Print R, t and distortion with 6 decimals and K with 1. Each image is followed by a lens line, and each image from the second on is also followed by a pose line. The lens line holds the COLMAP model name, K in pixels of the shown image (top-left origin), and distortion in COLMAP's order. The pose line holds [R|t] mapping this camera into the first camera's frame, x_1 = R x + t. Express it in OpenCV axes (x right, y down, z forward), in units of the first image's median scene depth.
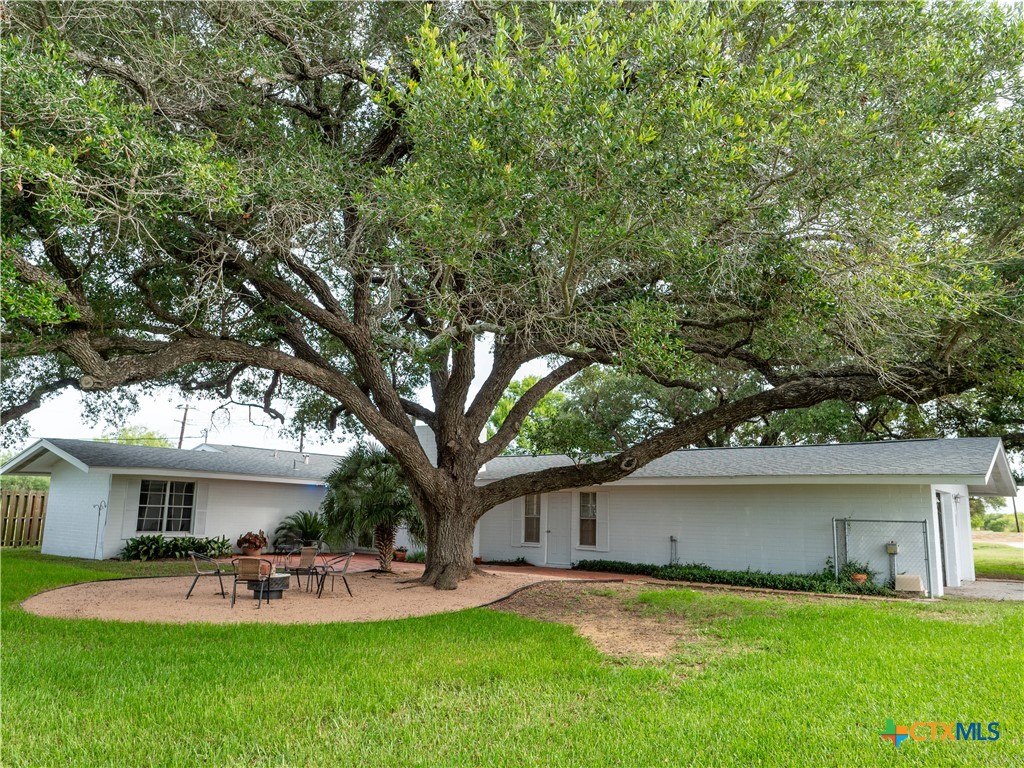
lens RADIAL K [[738.3, 0, 512.0], [0, 738.3, 384.0], [0, 0, 1]] dist [-0.021352, -0.000115]
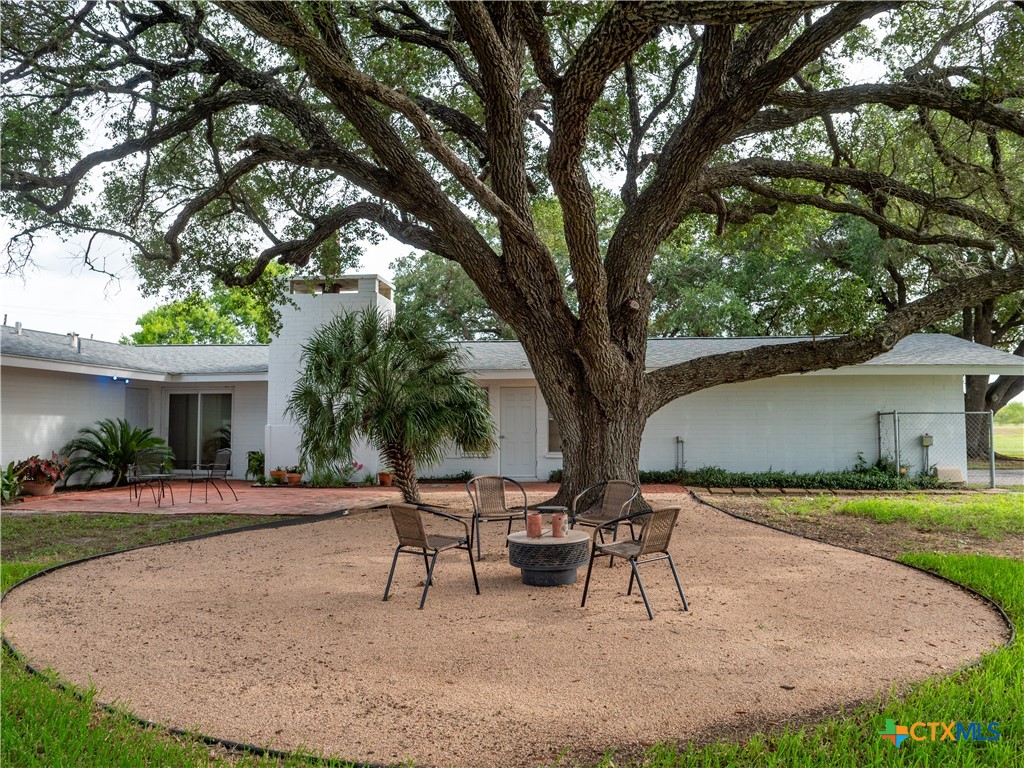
lens RADIAL K [[738.3, 0, 512.0], [0, 738.3, 384.0], [0, 0, 1]] dist [-0.021352, -0.000115]
pose [[0.864933, 0.001115, 0.501886, -0.415871], [-0.064966, 0.991833, 0.109756, 0.070849], [-0.497664, -0.127537, 0.857942, 0.406741]]
